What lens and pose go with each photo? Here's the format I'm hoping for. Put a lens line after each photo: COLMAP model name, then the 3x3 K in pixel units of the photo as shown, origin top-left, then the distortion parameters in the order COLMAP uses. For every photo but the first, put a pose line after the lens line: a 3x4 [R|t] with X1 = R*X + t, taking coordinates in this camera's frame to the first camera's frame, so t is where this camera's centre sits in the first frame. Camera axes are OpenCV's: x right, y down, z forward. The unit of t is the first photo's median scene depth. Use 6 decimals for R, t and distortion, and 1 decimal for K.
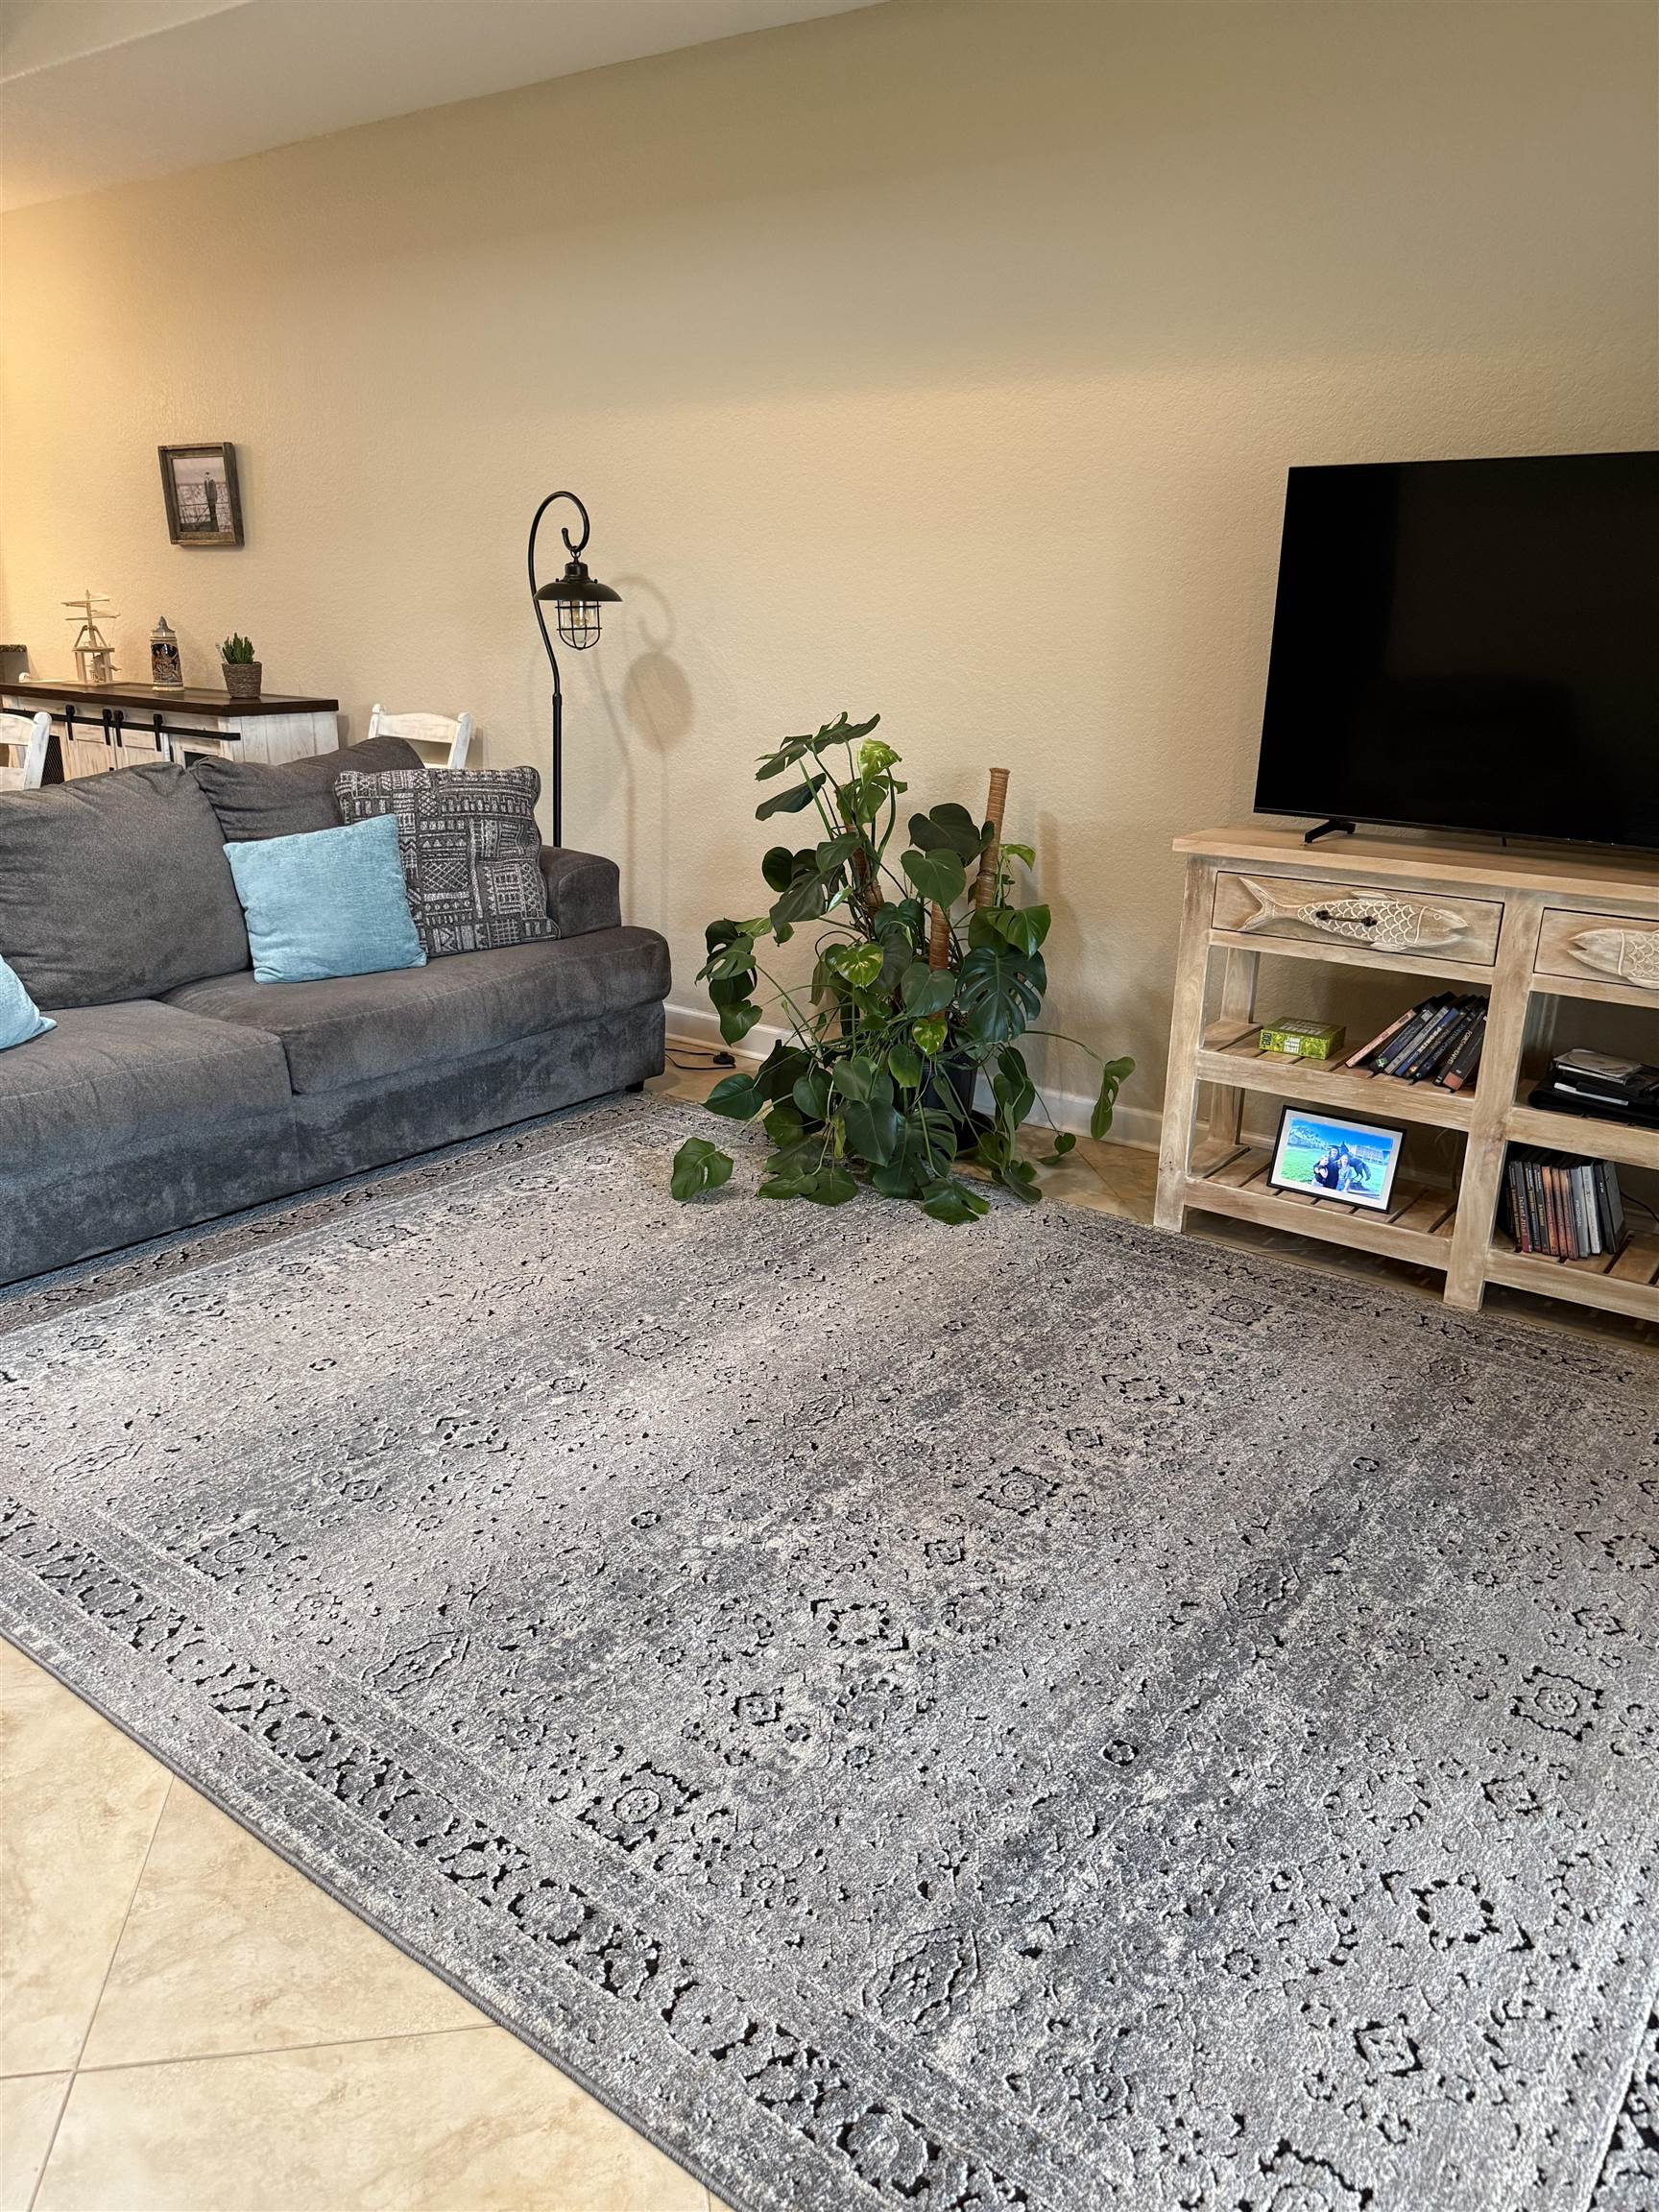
lens RADIAL K [[1514.2, 0, 829.5], [0, 1514.2, 1106.0], [0, 0, 1]] dist [0.101629, -0.200654]
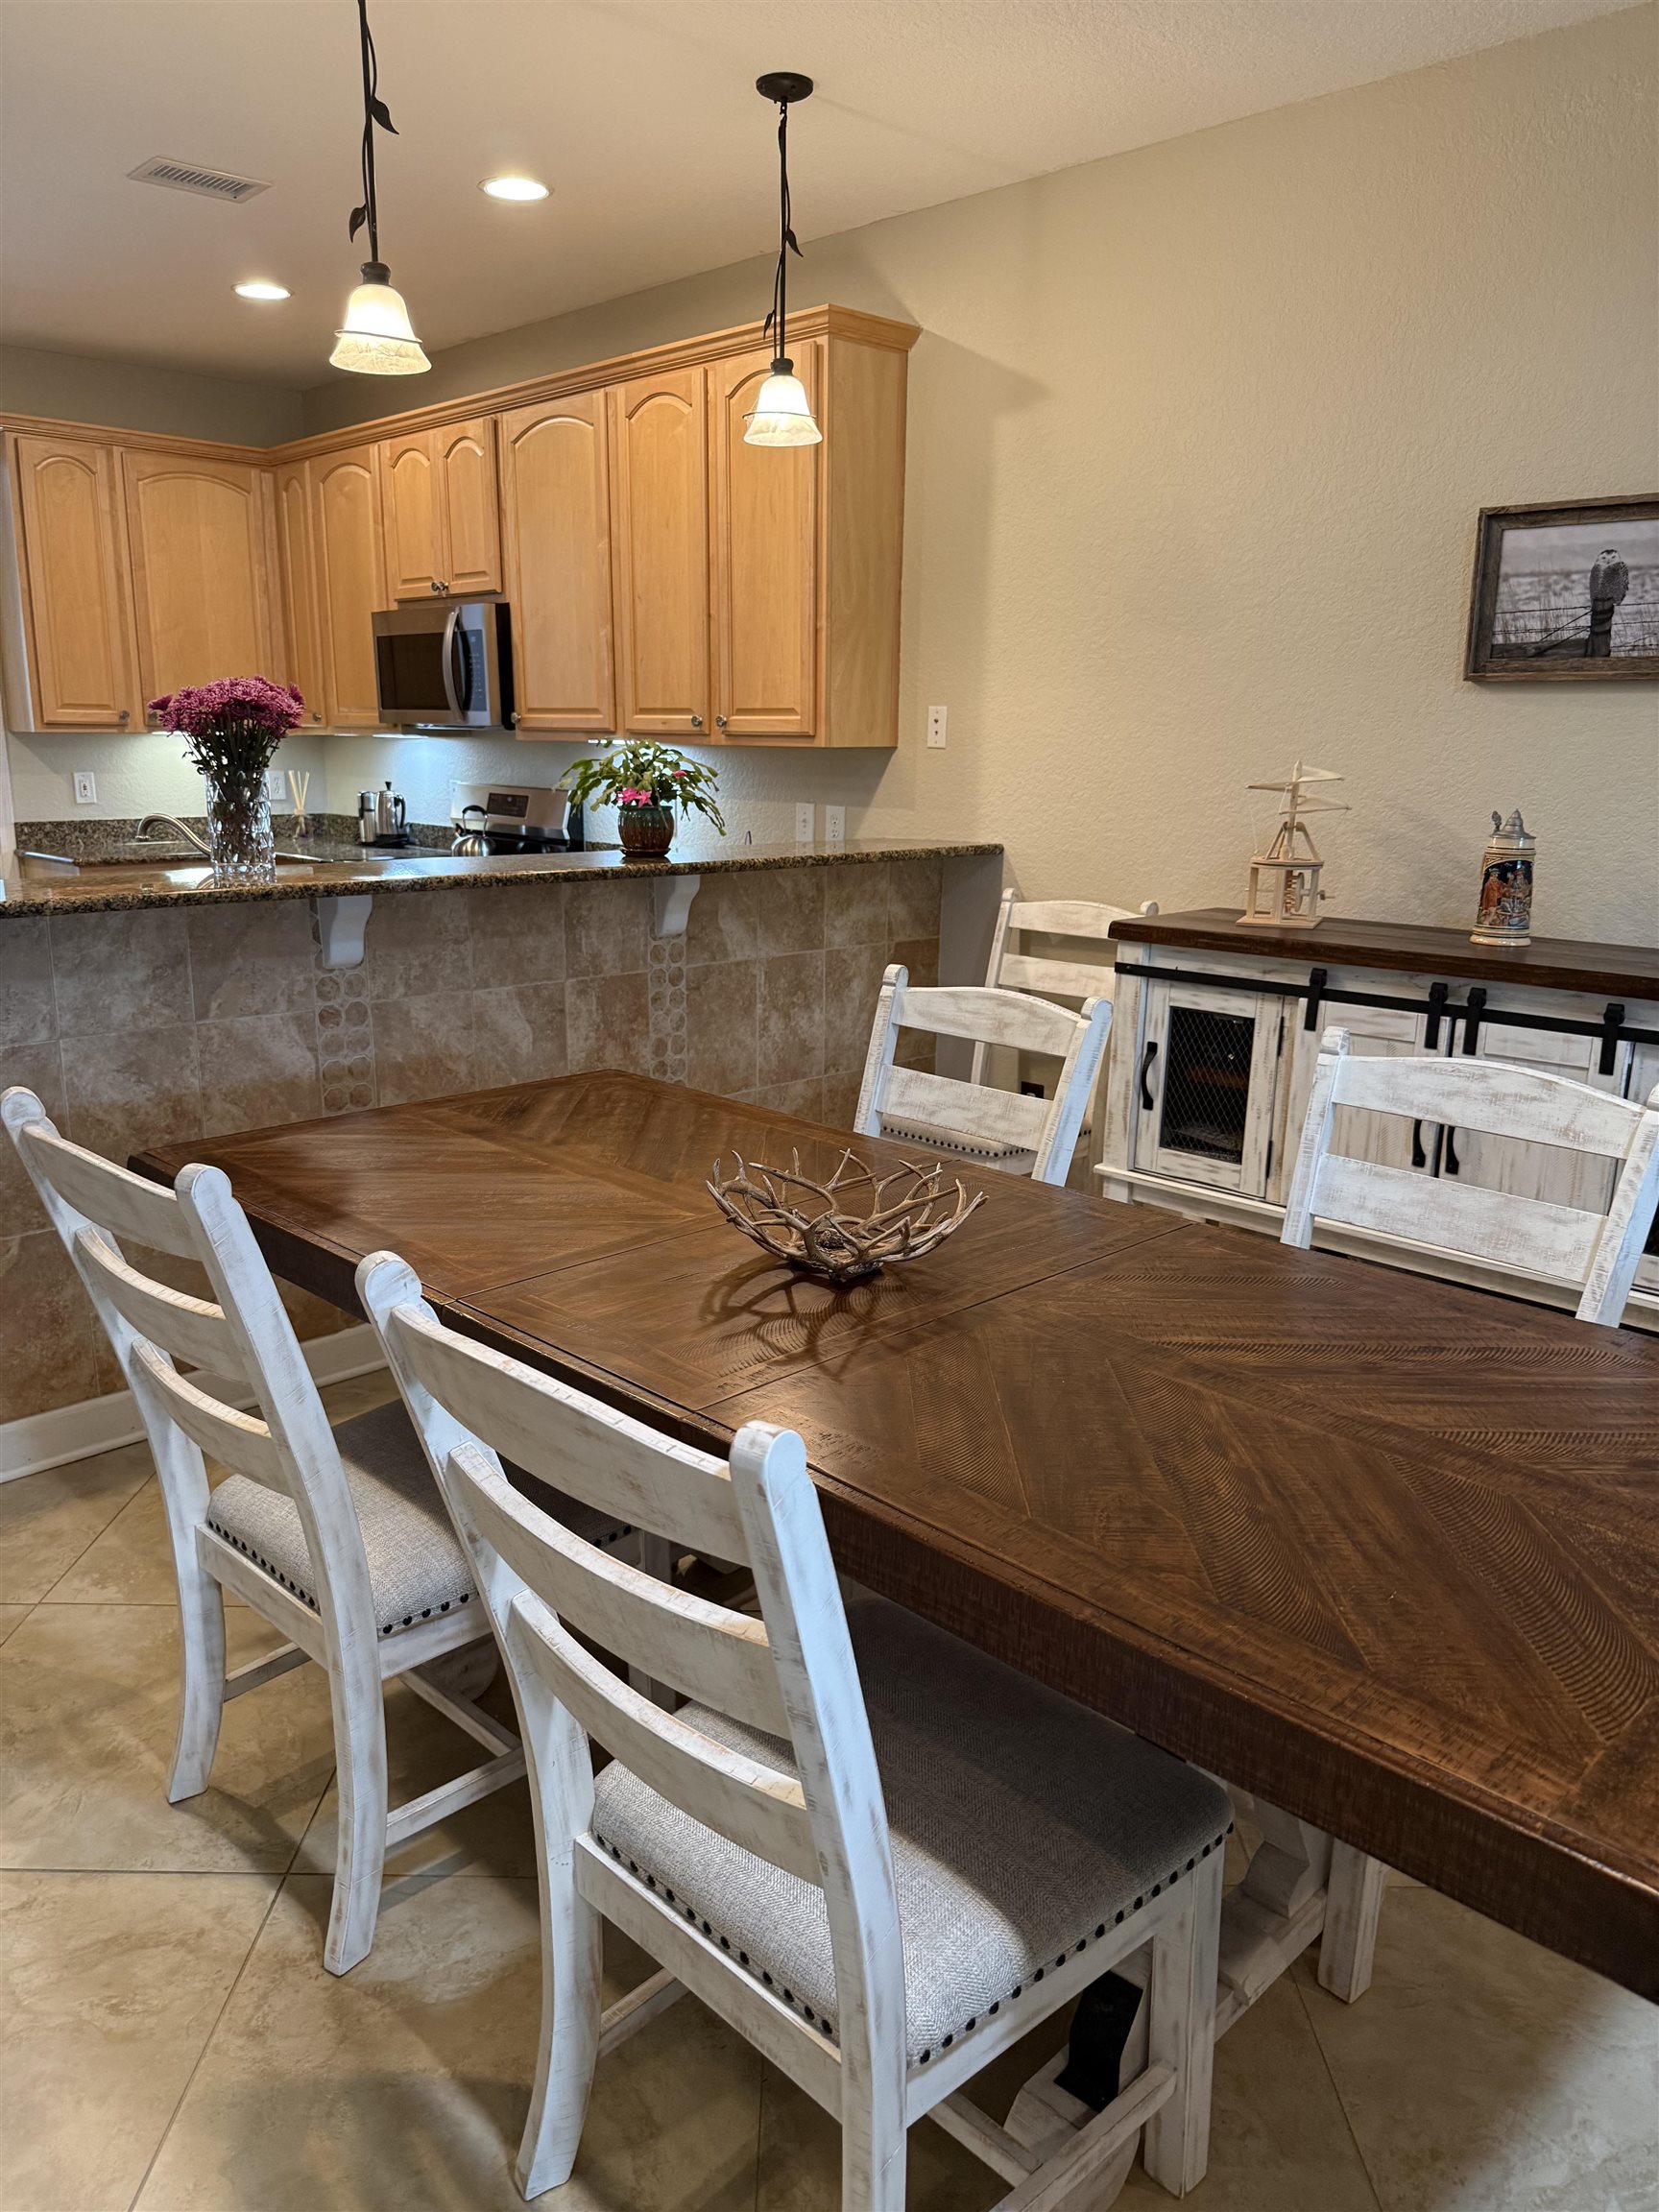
lens RADIAL K [[1608.5, 0, 829.5], [0, 1608.5, 1106.0], [0, 0, 1]] dist [-0.006626, -0.008259]
pose [[0.983412, 0.027085, -0.179354, -0.748727], [-0.045323, 0.994116, -0.098385, -0.198361], [0.175634, 0.104882, 0.978853, 0.551276]]
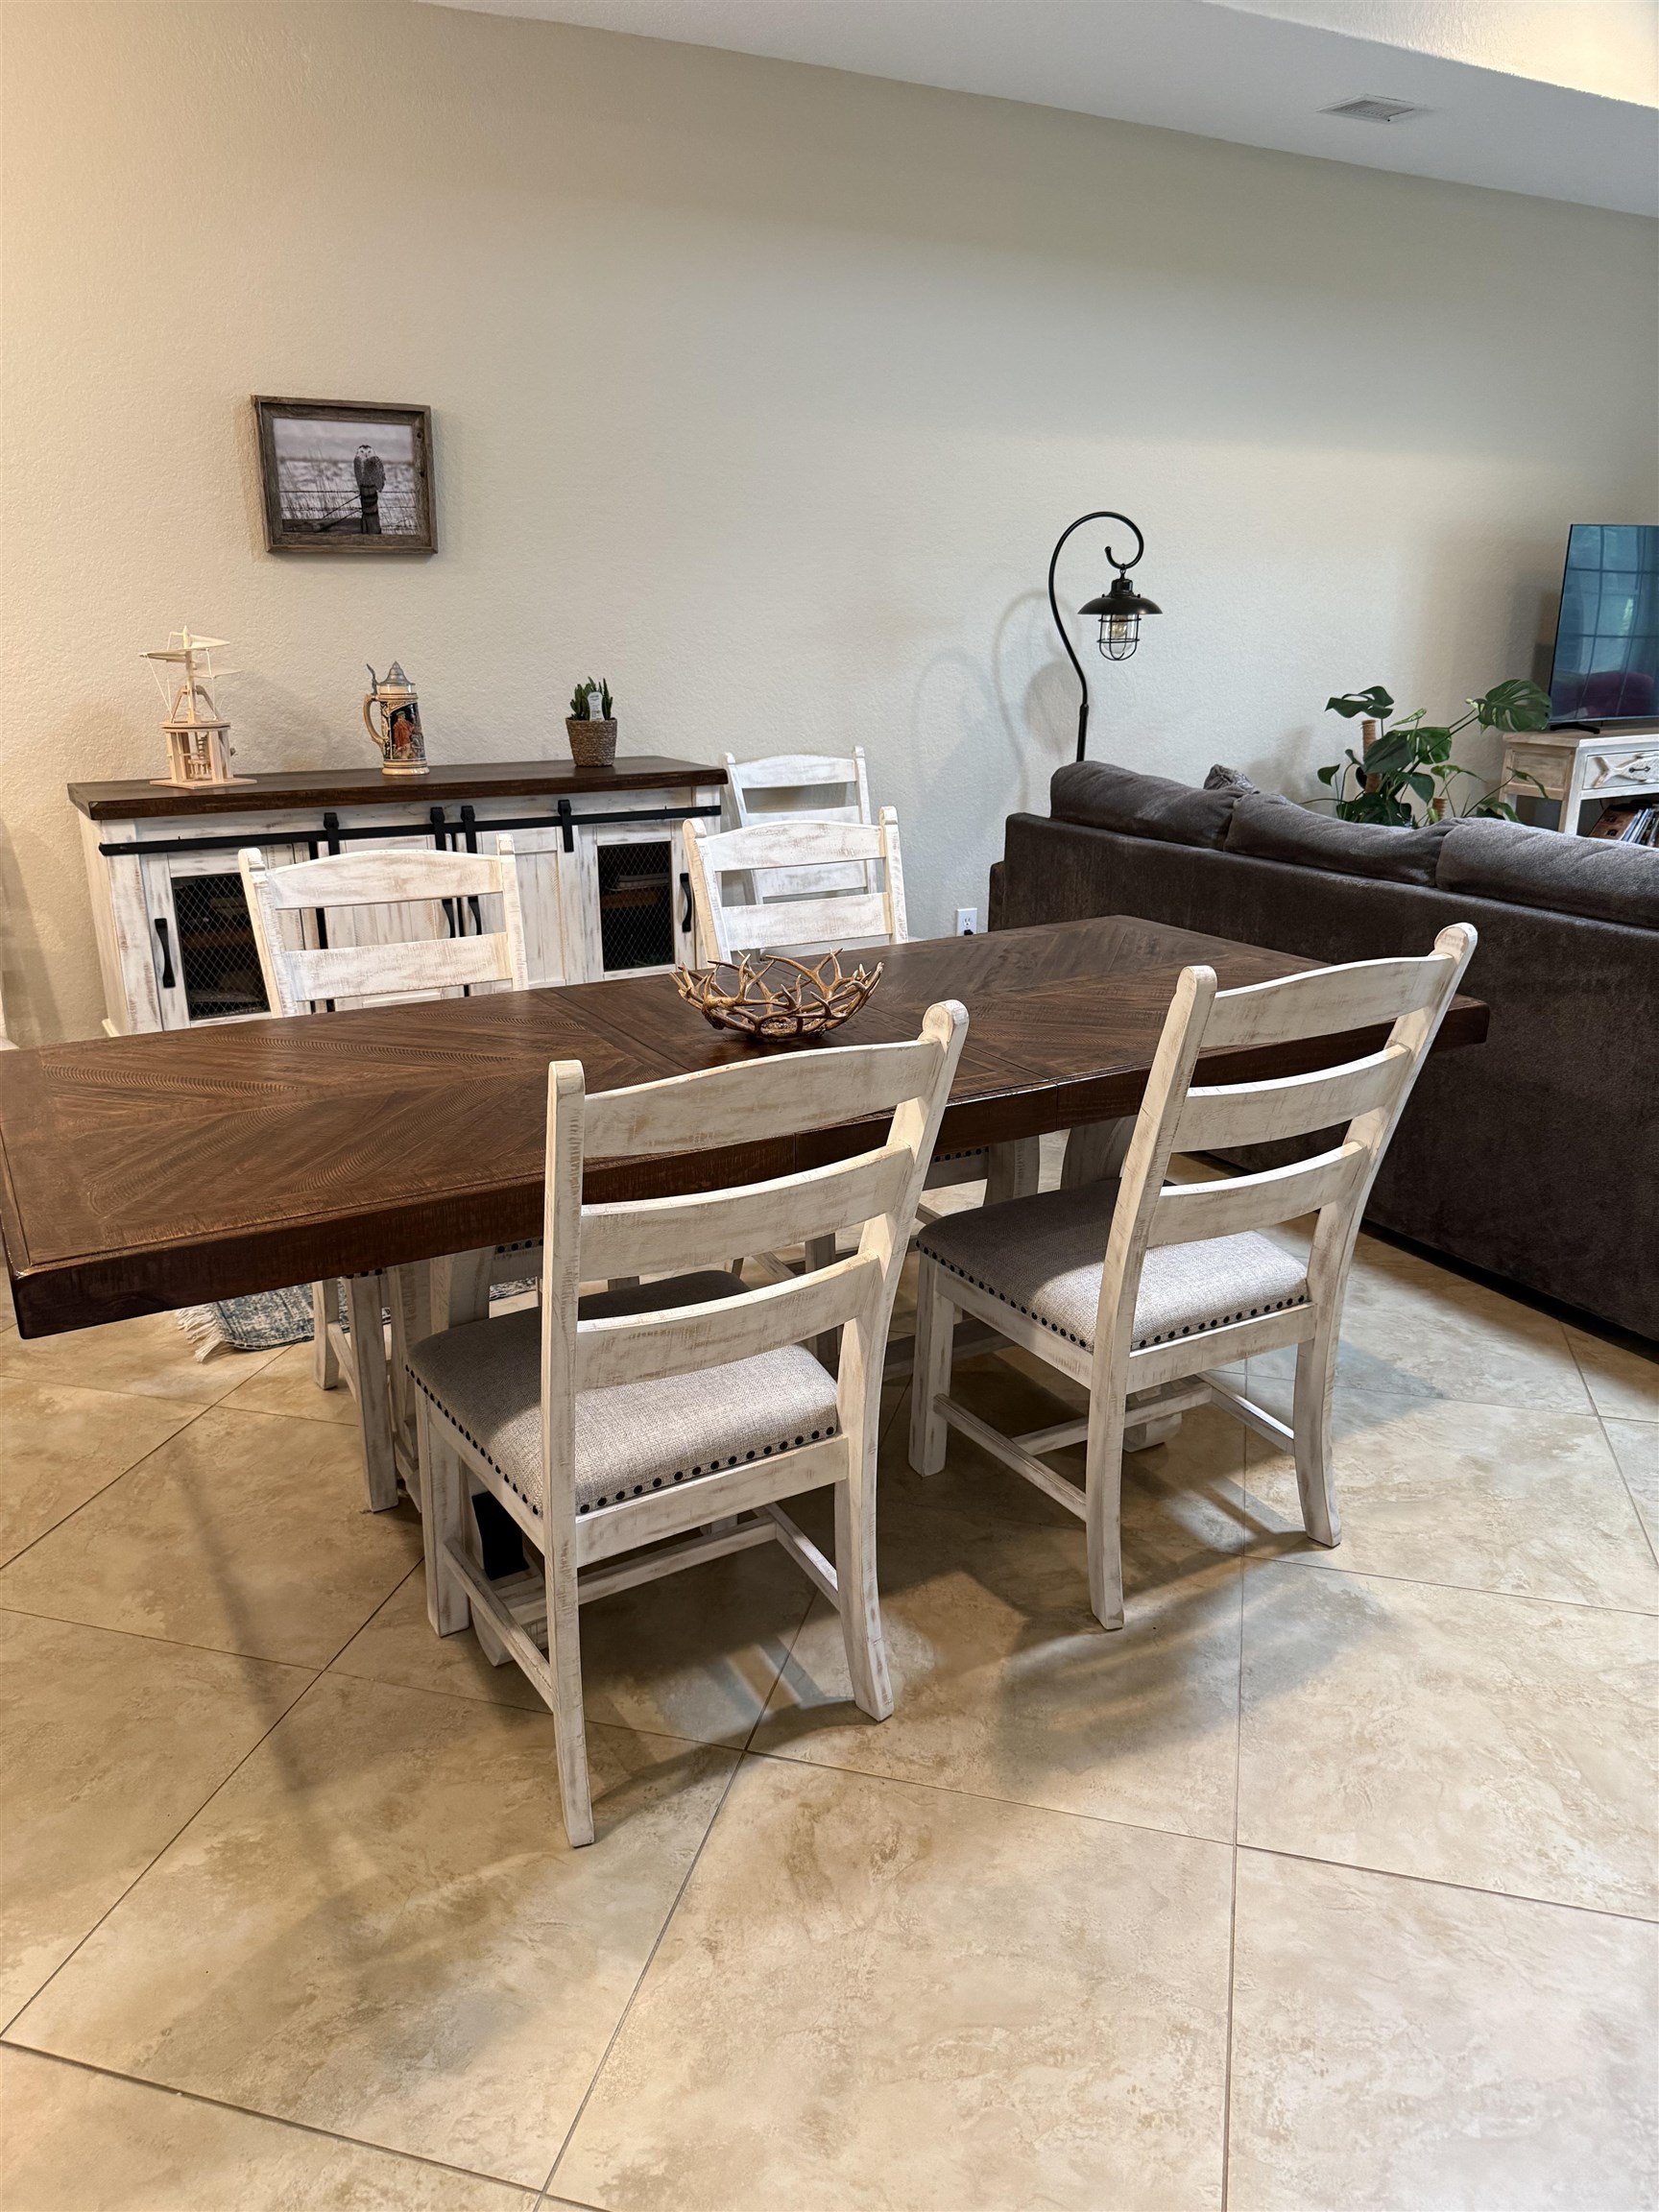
lens RADIAL K [[1591.1, 0, 832.2], [0, 1591.1, 1133.1], [0, 0, 1]] dist [0.074541, -0.203426]
pose [[0.399445, -0.306970, 0.863836, -1.338691], [0.302902, 0.933547, 0.191678, -0.270997], [-0.865271, 0.185093, 0.465883, 0.729784]]
